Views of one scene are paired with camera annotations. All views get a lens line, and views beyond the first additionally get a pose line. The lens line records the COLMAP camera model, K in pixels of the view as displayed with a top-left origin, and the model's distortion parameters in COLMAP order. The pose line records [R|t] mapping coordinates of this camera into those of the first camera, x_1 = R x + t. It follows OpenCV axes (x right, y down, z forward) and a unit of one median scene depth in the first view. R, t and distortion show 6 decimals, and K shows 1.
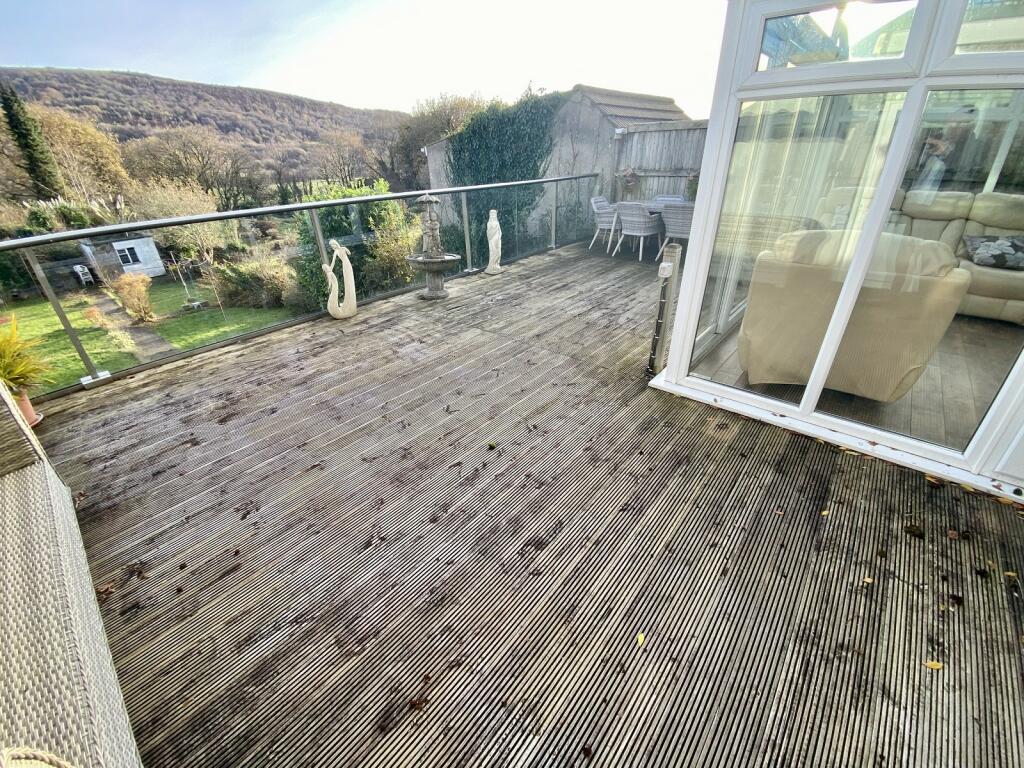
lens RADIAL K [[425.3, 0, 515.3], [0, 425.3, 380.1], [0, 0, 1]] dist [-0.019968, -0.004263]
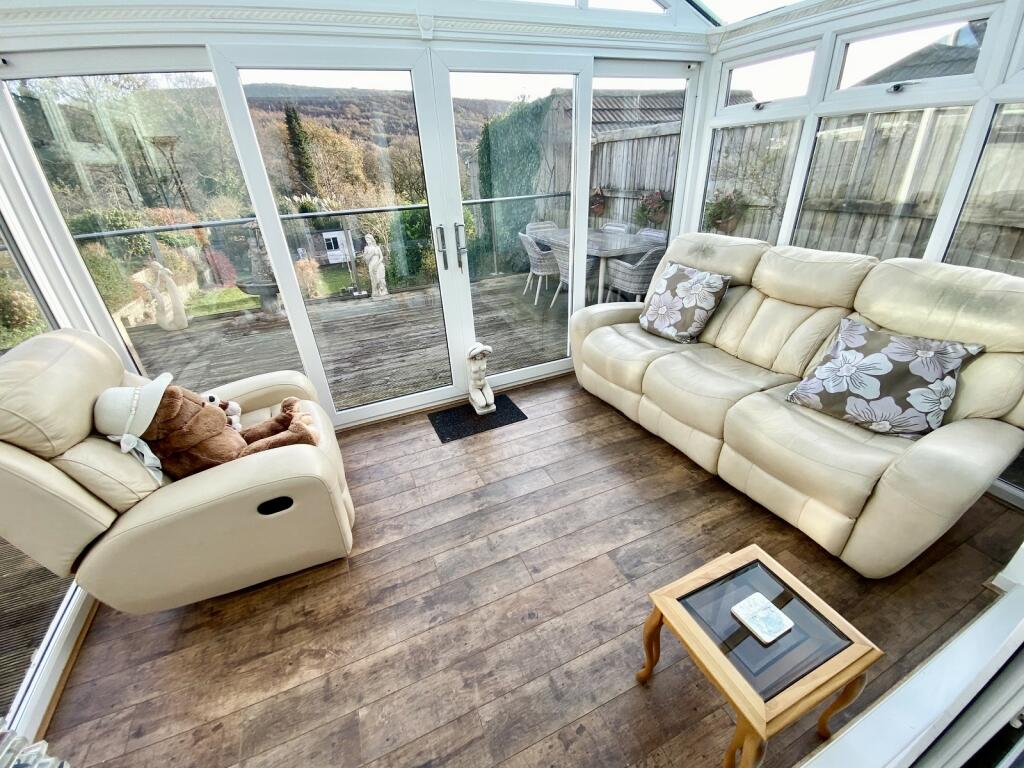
lens RADIAL K [[425.3, 0, 512.4], [0, 425.3, 387.9], [0, 0, 1]] dist [-0.019968, -0.004263]
pose [[0.900718, 0.194692, -0.388333, 0.718438], [-0.192511, 0.980265, 0.044938, -0.185357], [0.389419, 0.034282, 0.920423, 0.294709]]
